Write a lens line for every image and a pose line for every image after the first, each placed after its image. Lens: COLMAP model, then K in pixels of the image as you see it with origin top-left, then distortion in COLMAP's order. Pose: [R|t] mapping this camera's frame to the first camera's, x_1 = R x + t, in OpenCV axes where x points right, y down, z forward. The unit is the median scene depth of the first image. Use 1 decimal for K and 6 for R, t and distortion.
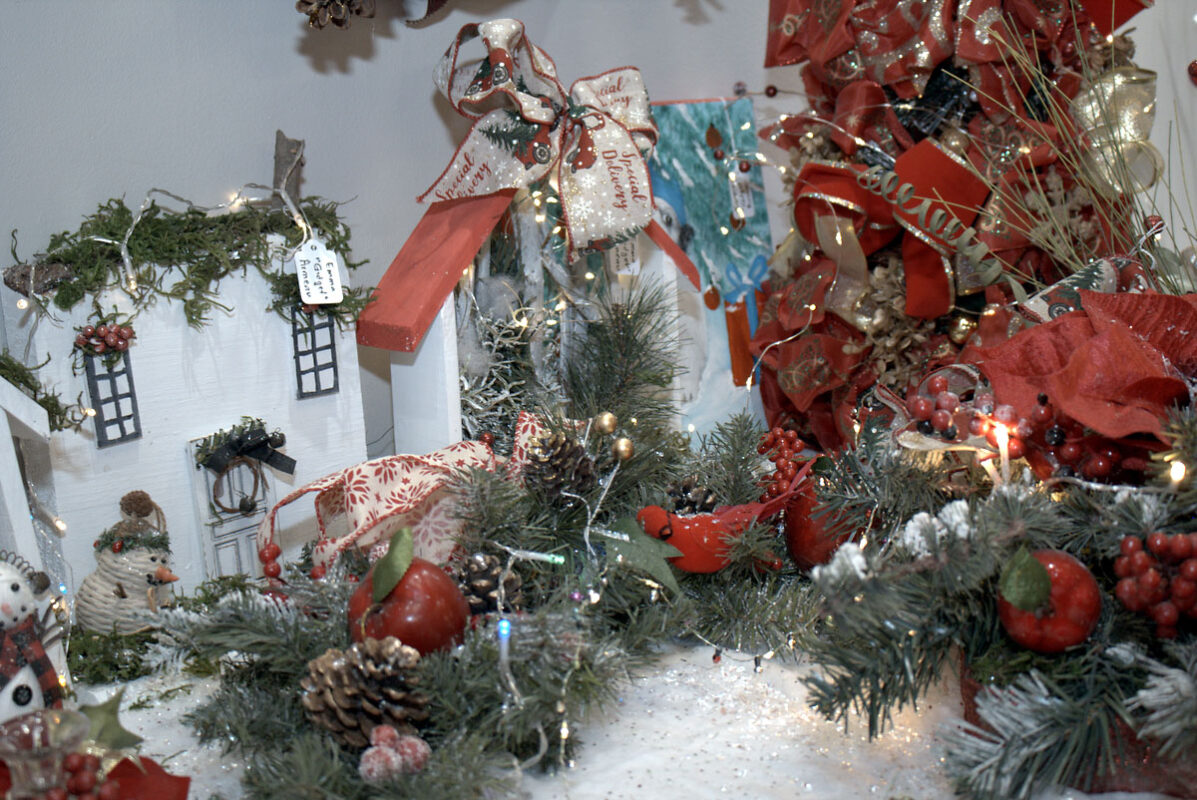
lens RADIAL K [[1941.7, 0, 598.5], [0, 1941.7, 400.0], [0, 0, 1]] dist [-0.113947, 0.145019]
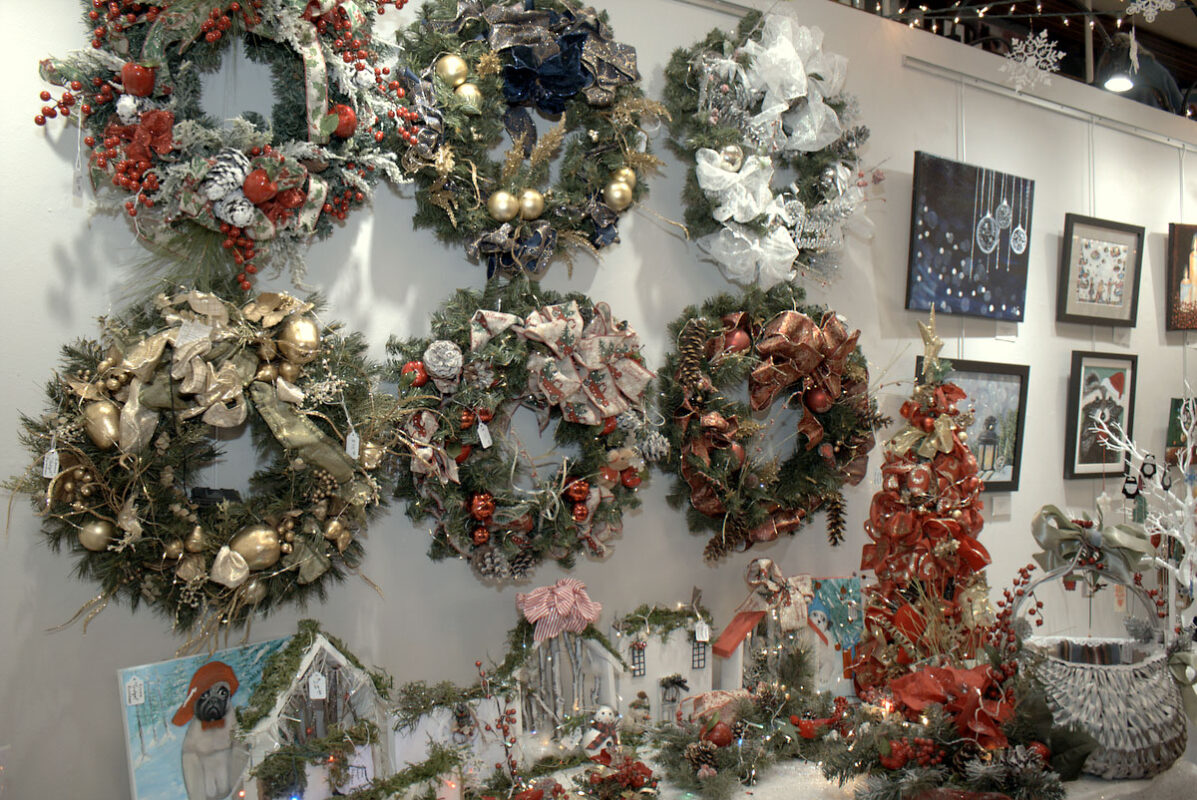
lens RADIAL K [[1023.5, 0, 598.5], [0, 1023.5, 400.0], [0, 0, 1]] dist [-0.114053, -0.000864]
pose [[0.963033, 0.059168, -0.262804, 0.119040], [-0.120769, 0.966876, -0.224869, -0.036414], [0.240794, 0.248295, 0.938279, -0.779214]]
